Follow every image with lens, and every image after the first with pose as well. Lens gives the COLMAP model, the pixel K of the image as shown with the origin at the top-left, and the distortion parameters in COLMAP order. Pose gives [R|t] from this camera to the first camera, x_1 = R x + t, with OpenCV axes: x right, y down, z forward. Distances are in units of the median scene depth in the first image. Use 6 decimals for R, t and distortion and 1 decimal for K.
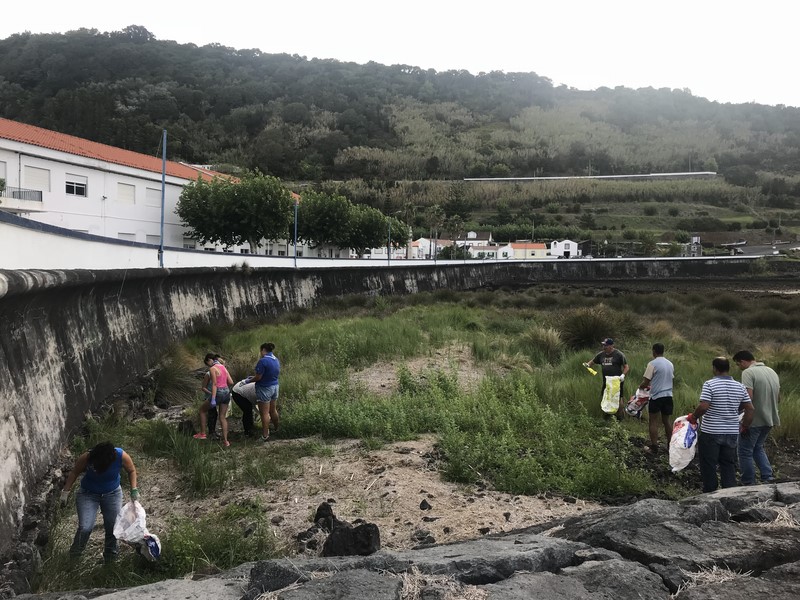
lens RADIAL K [[656.7, 0, 403.6], [0, 656.7, 293.0], [0, 0, 1]] dist [0.027696, -0.037126]
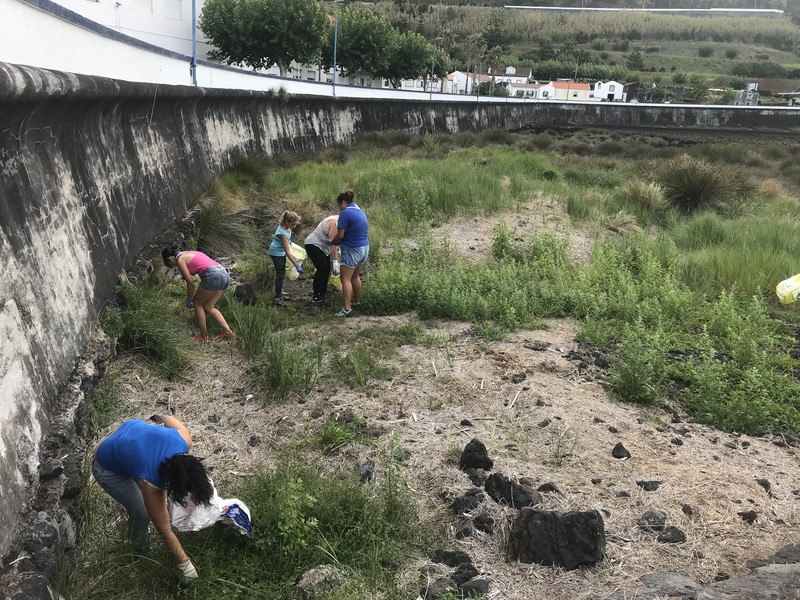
lens RADIAL K [[656.7, 0, 402.5], [0, 656.7, 296.7], [0, 0, 1]] dist [0.027696, -0.037126]
pose [[0.998296, 0.052771, -0.024923, -0.024199], [-0.045106, 0.968662, 0.244254, 0.001322], [0.037031, -0.242713, 0.969391, 0.048003]]
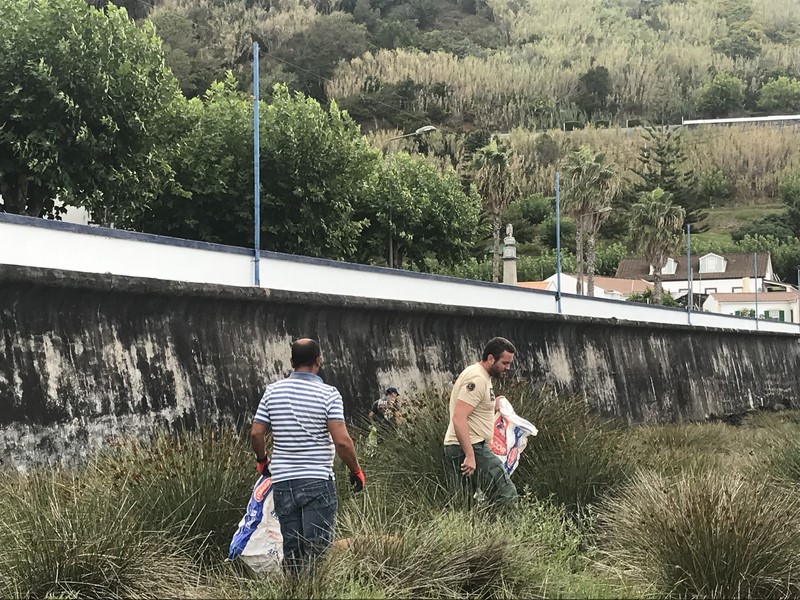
lens RADIAL K [[1574.6, 0, 395.8], [0, 1574.6, 292.6], [0, 0, 1]] dist [0.044477, 0.000000]
pose [[0.995183, -0.029430, -0.093516, 0.057108], [0.020278, 0.995044, -0.097346, 0.002999], [0.095917, 0.094981, 0.990847, 0.577689]]
